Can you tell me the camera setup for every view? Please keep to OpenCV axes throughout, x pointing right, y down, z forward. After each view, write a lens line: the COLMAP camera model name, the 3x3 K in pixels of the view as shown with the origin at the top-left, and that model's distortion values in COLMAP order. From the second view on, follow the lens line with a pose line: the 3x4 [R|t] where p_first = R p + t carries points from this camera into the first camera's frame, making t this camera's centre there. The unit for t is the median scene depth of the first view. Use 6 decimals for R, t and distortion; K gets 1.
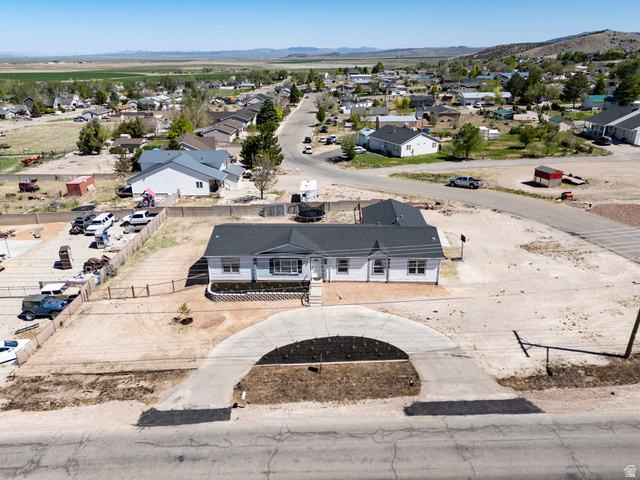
lens RADIAL K [[474.7, 0, 322.6], [0, 474.7, 238.3], [0, 0, 1]] dist [0.054859, -0.030586]
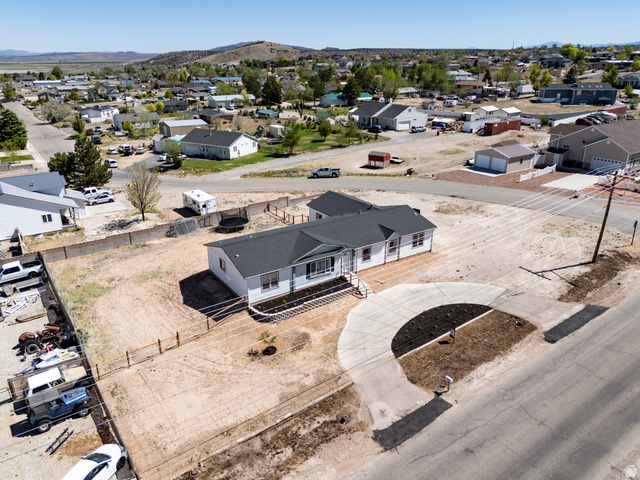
lens RADIAL K [[474.7, 0, 326.0], [0, 474.7, 244.0], [0, 0, 1]] dist [0.054859, -0.030586]
pose [[0.807103, -0.208613, 0.552327, -0.586830], [0.209480, 0.975816, 0.062456, -0.045323], [-0.551998, 0.065293, 0.831285, 0.190334]]
